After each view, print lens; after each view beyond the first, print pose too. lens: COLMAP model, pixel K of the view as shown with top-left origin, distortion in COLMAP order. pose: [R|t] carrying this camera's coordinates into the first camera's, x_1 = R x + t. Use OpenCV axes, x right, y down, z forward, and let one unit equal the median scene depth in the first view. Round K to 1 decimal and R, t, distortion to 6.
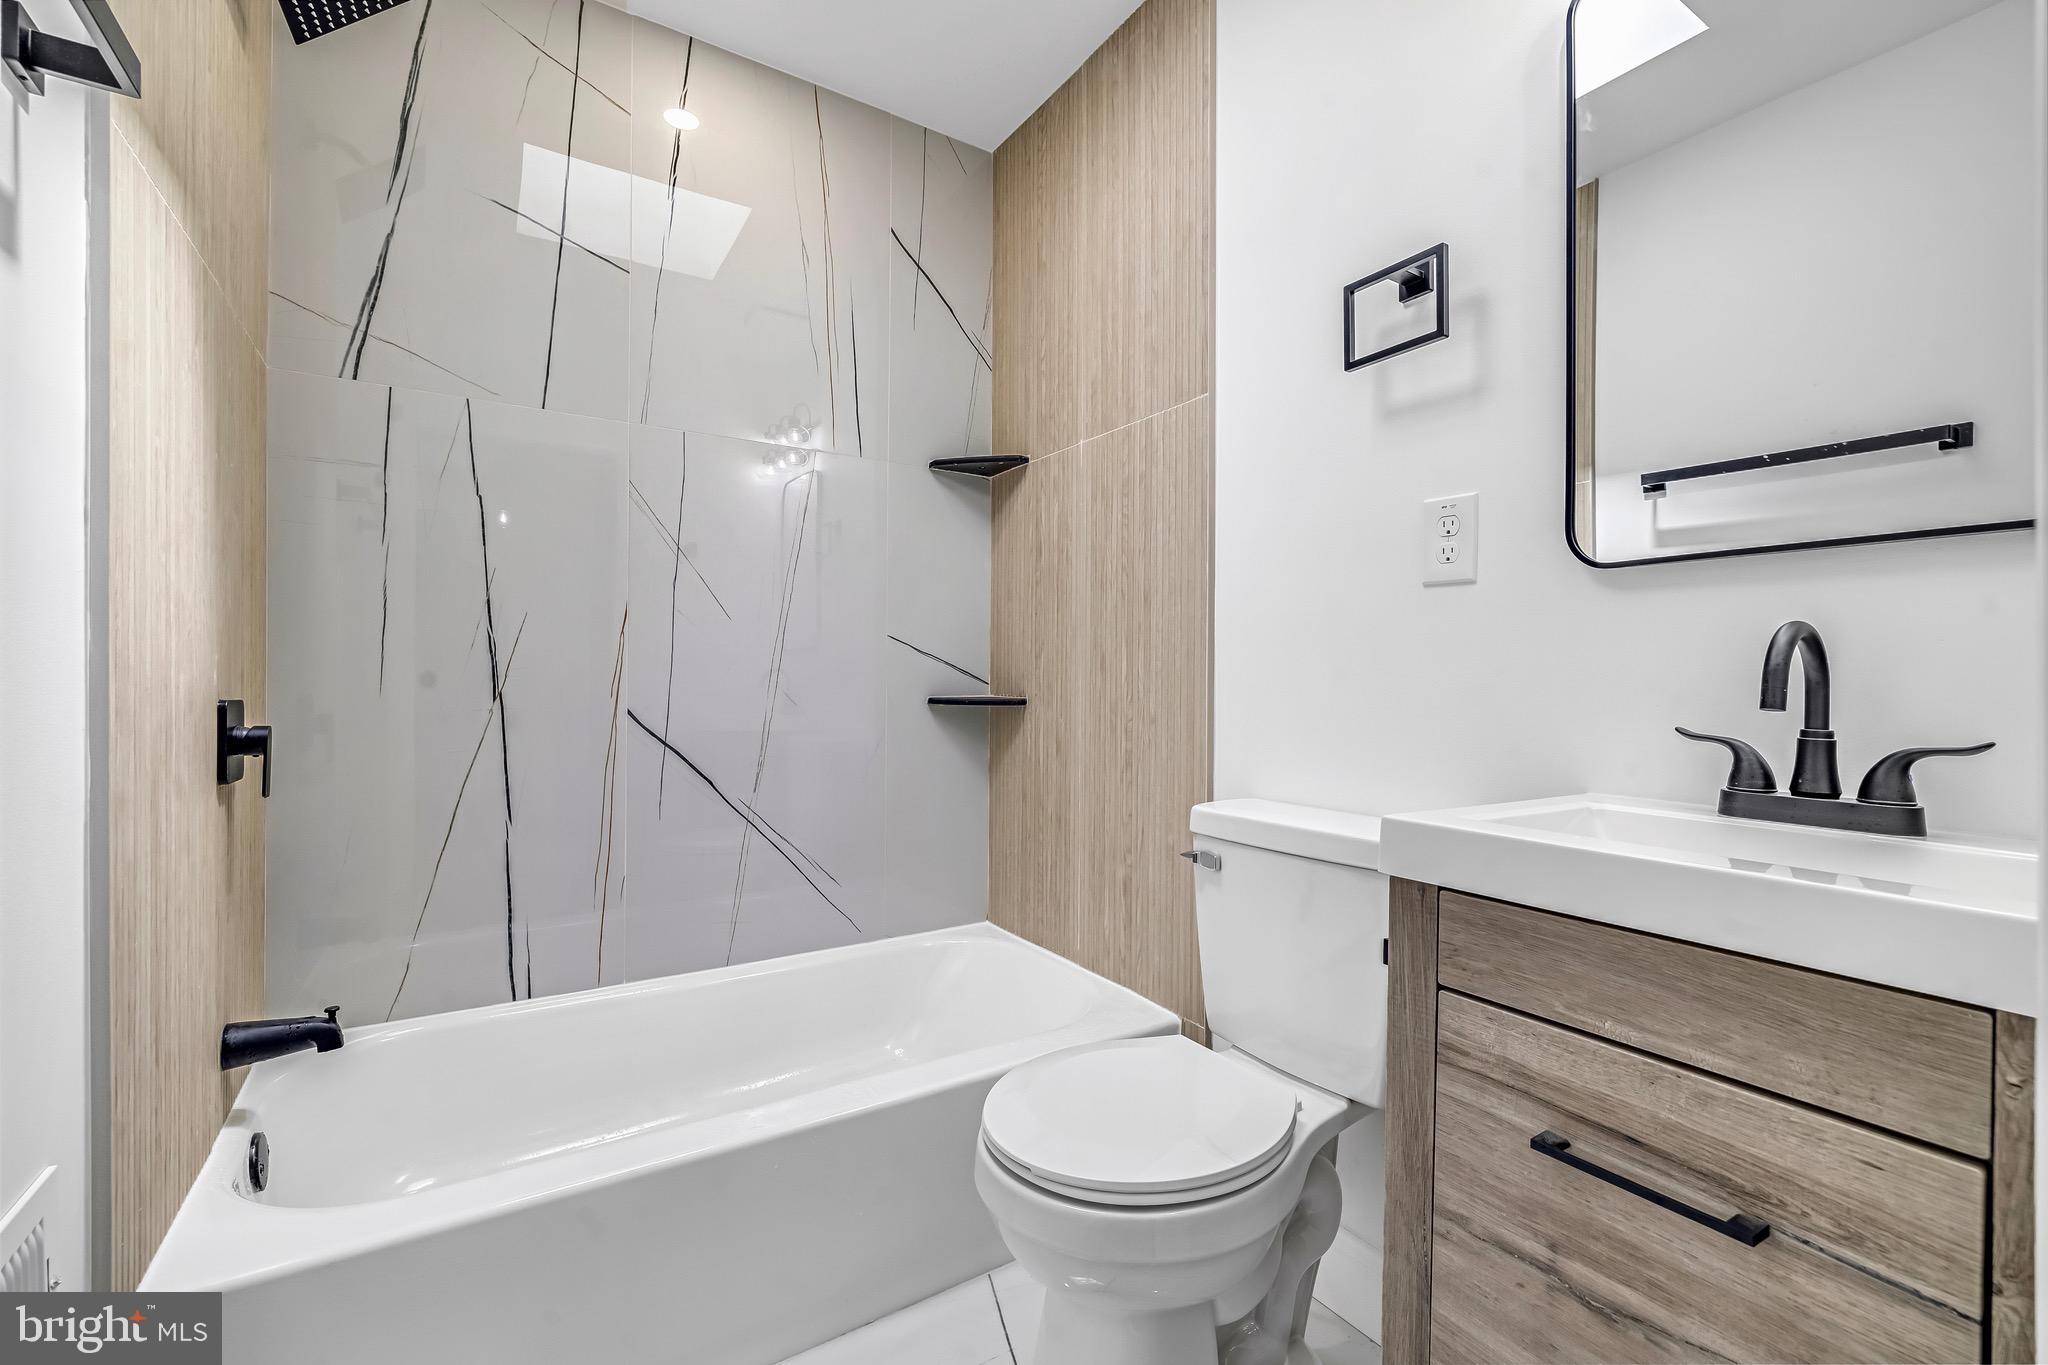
lens RADIAL K [[862.8, 0, 1016.3], [0, 862.8, 680.0], [0, 0, 1]] dist [0.001141, -0.001000]
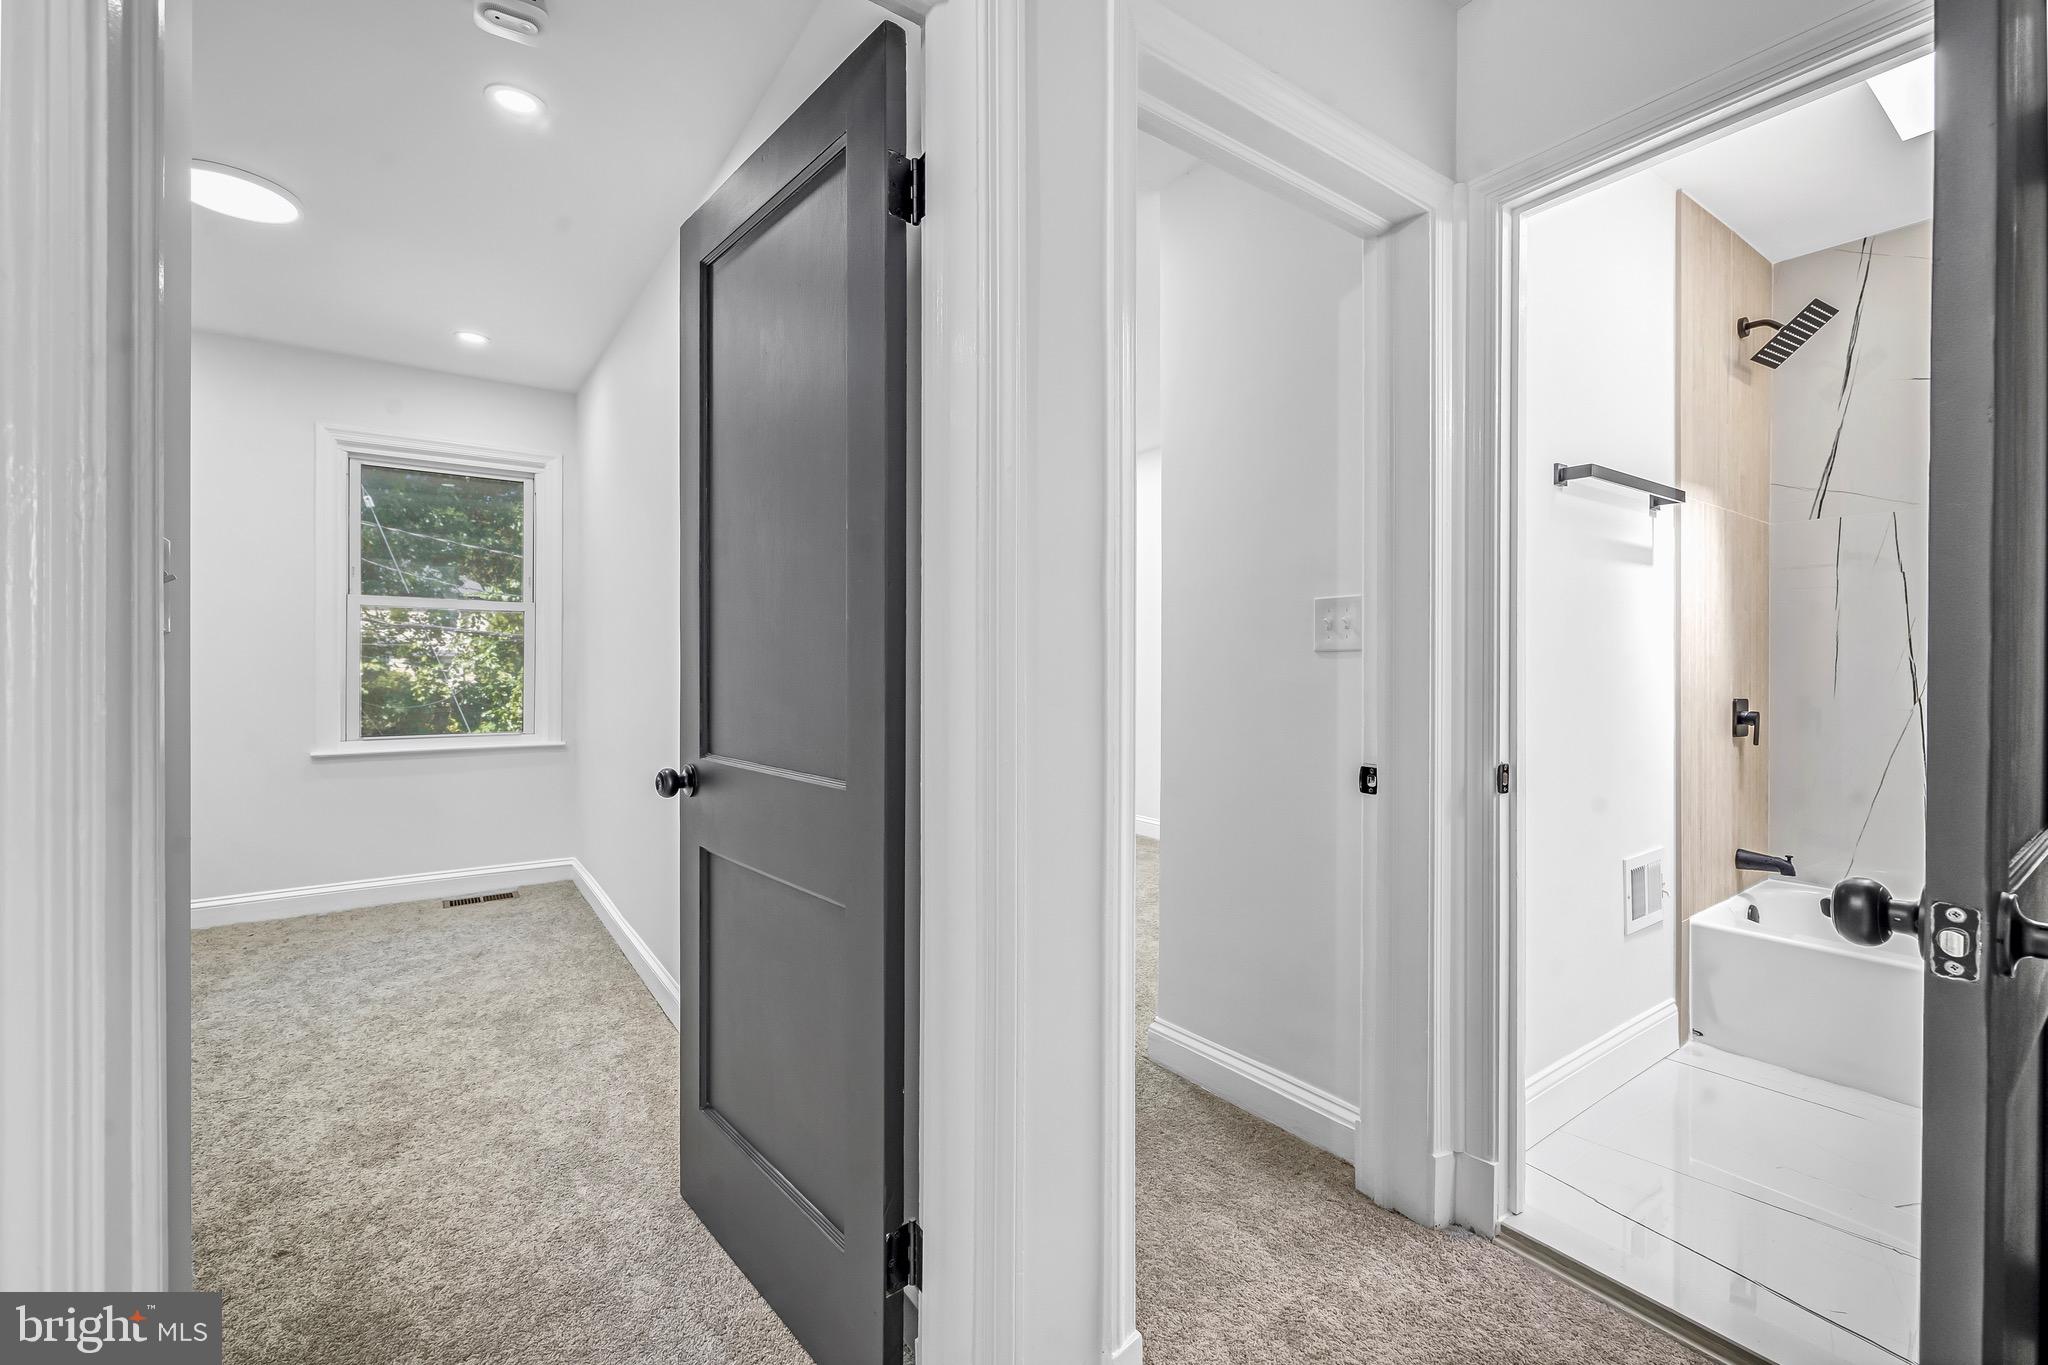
lens RADIAL K [[862.8, 0, 1018.2], [0, 862.8, 670.3], [0, 0, 1]] dist [0.001141, -0.001000]
pose [[0.042138, -0.000067, -0.999112, 1.149476], [0.000763, 1.000000, -0.000035, -0.048258], [0.999111, -0.000761, 0.042138, -0.879571]]
